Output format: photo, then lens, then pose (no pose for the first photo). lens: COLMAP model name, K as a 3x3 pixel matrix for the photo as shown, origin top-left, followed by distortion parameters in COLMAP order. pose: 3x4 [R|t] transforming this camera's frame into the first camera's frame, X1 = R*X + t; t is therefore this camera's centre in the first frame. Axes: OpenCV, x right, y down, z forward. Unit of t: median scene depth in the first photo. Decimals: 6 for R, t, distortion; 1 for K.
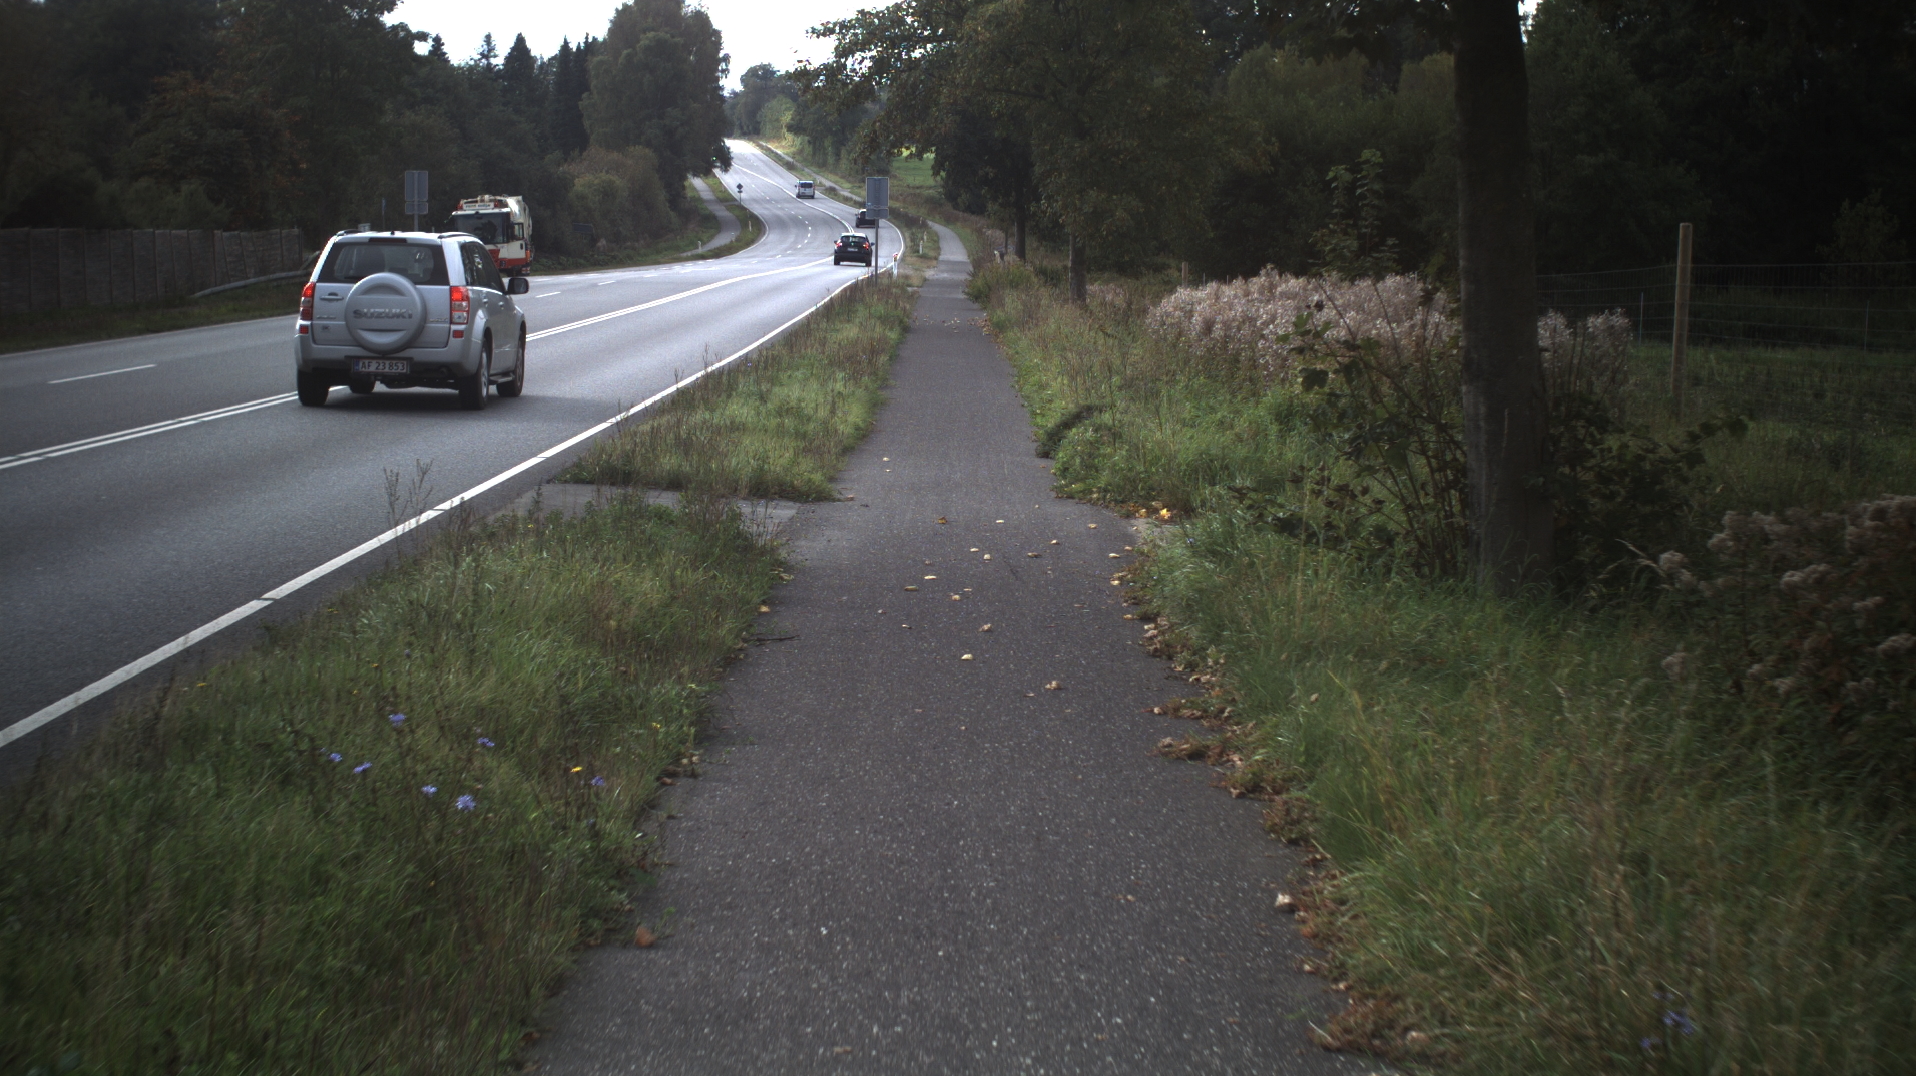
lens RADIAL K [[1578.4, 0, 942.7], [0, 1578.4, 510.8], [0, 0, 1]] dist [-0.051487, 0.003365]
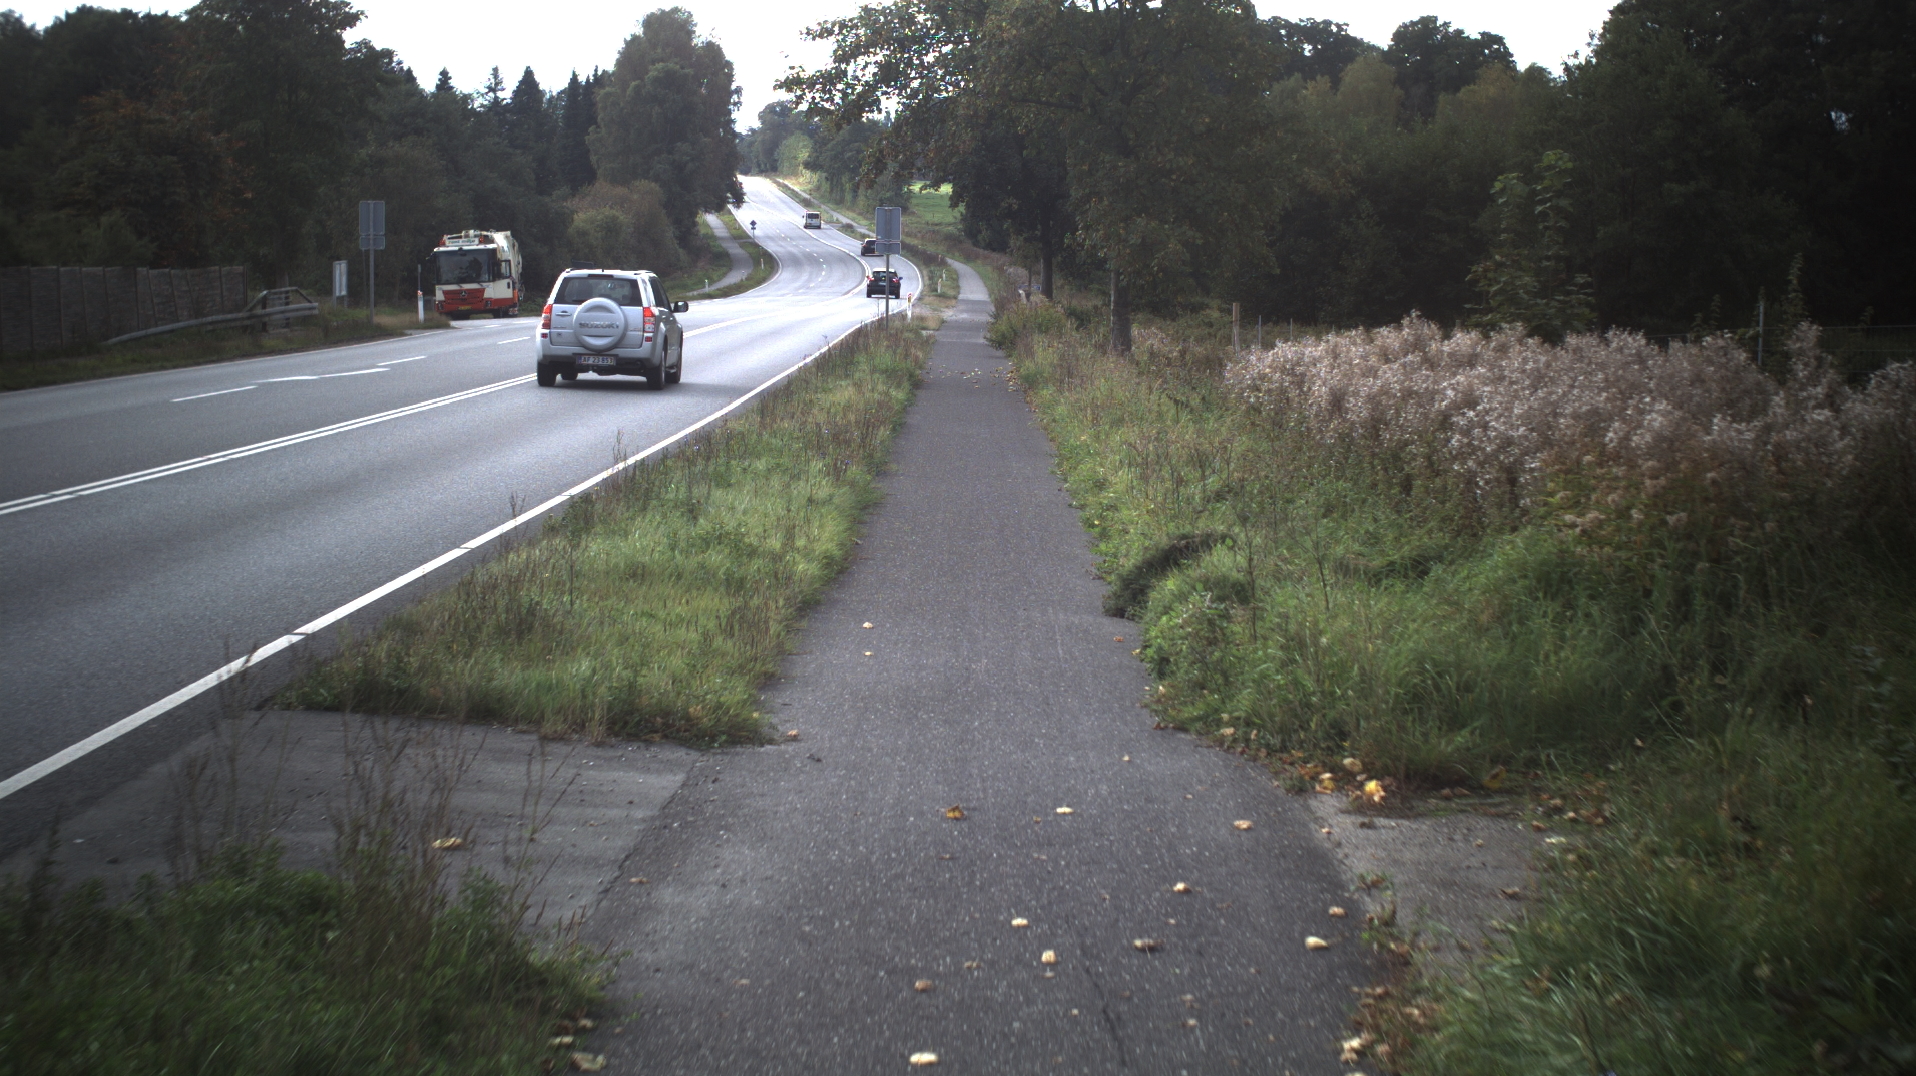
lens RADIAL K [[1580.8, 0, 958.0], [0, 1580.8, 538.0], [0, 0, 1]] dist [-0.044590, -0.004009]
pose [[0.999995, -0.000777, -0.003087, 0.000643], [0.000755, 0.999975, -0.007064, -0.019714], [0.003093, 0.007061, 0.999970, 0.115878]]
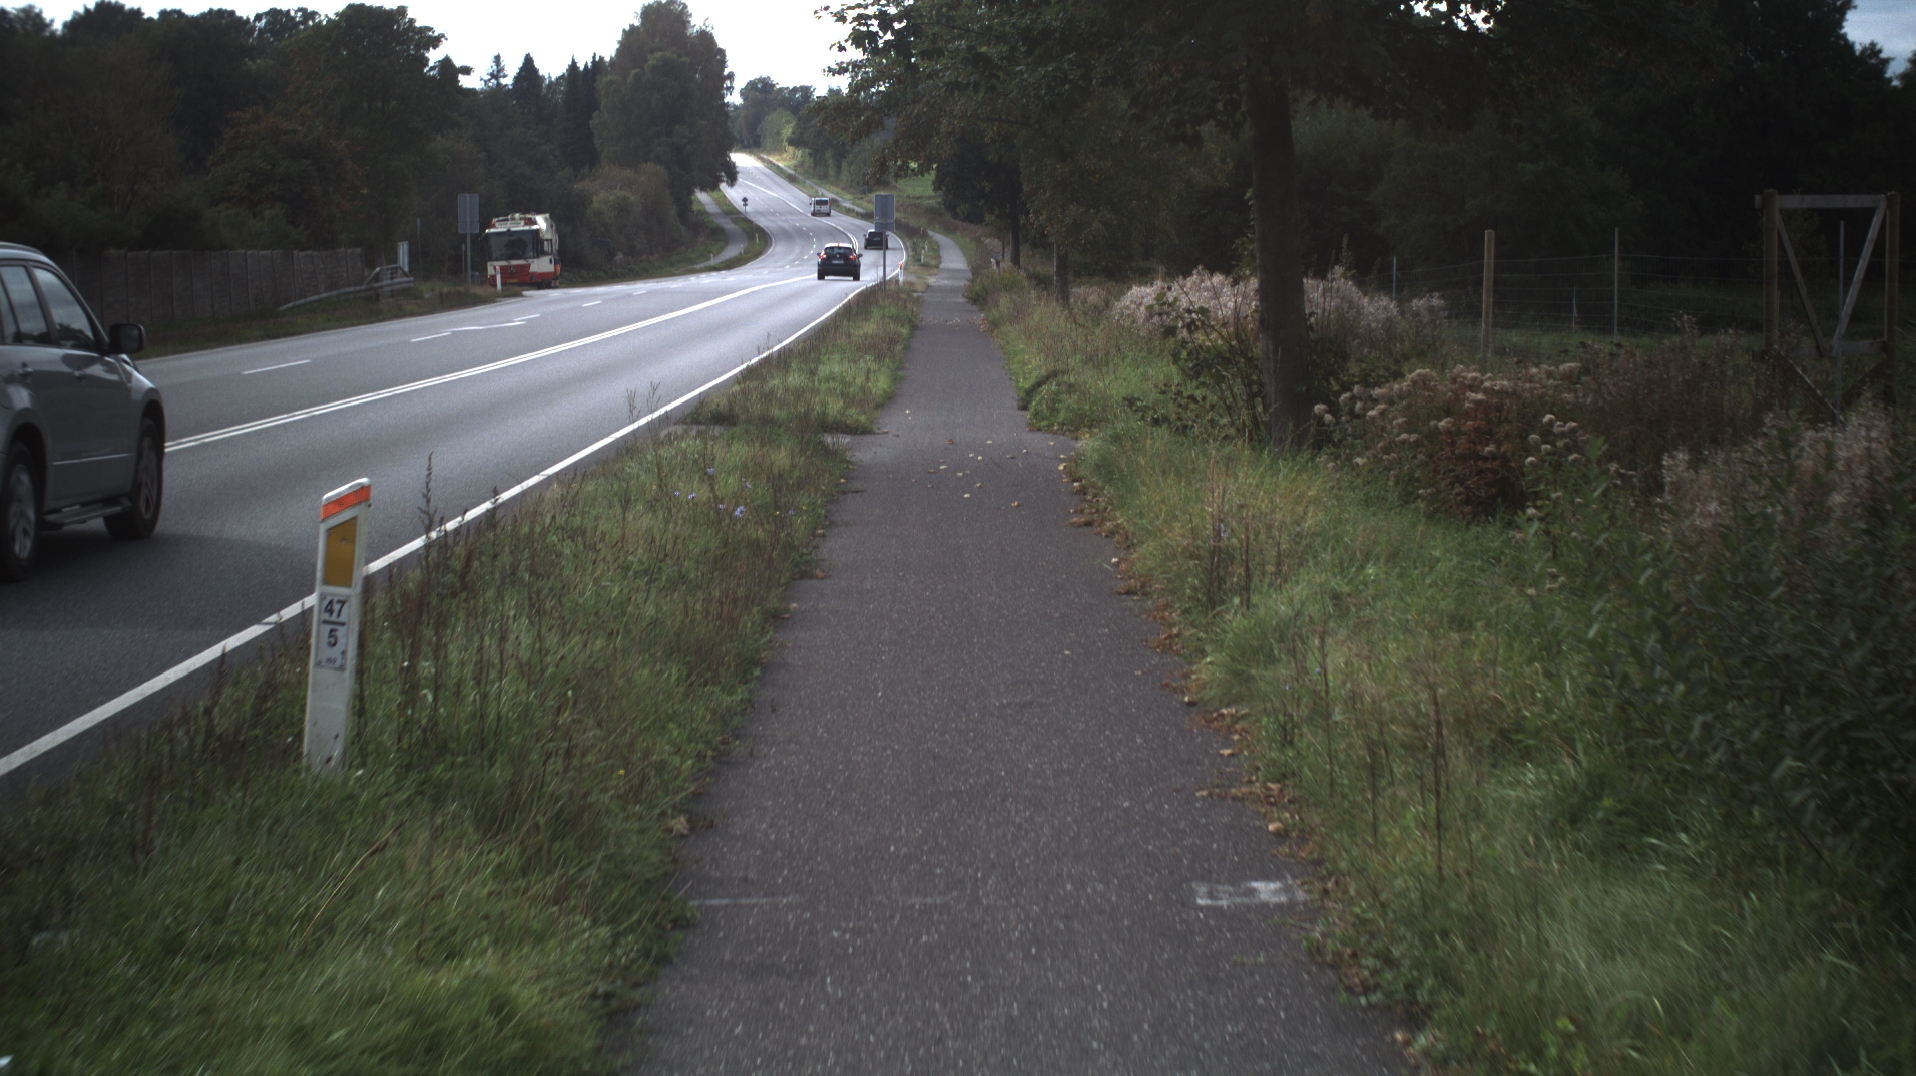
lens RADIAL K [[1574.1, 0, 950.9], [0, 1574.1, 524.1], [0, 0, 1]] dist [-0.047970, -0.004500]
pose [[0.999874, -0.015641, 0.002701, -0.001163], [0.015632, 0.999872, 0.003503, 0.019007], [-0.002755, -0.003460, 0.999990, -0.115287]]
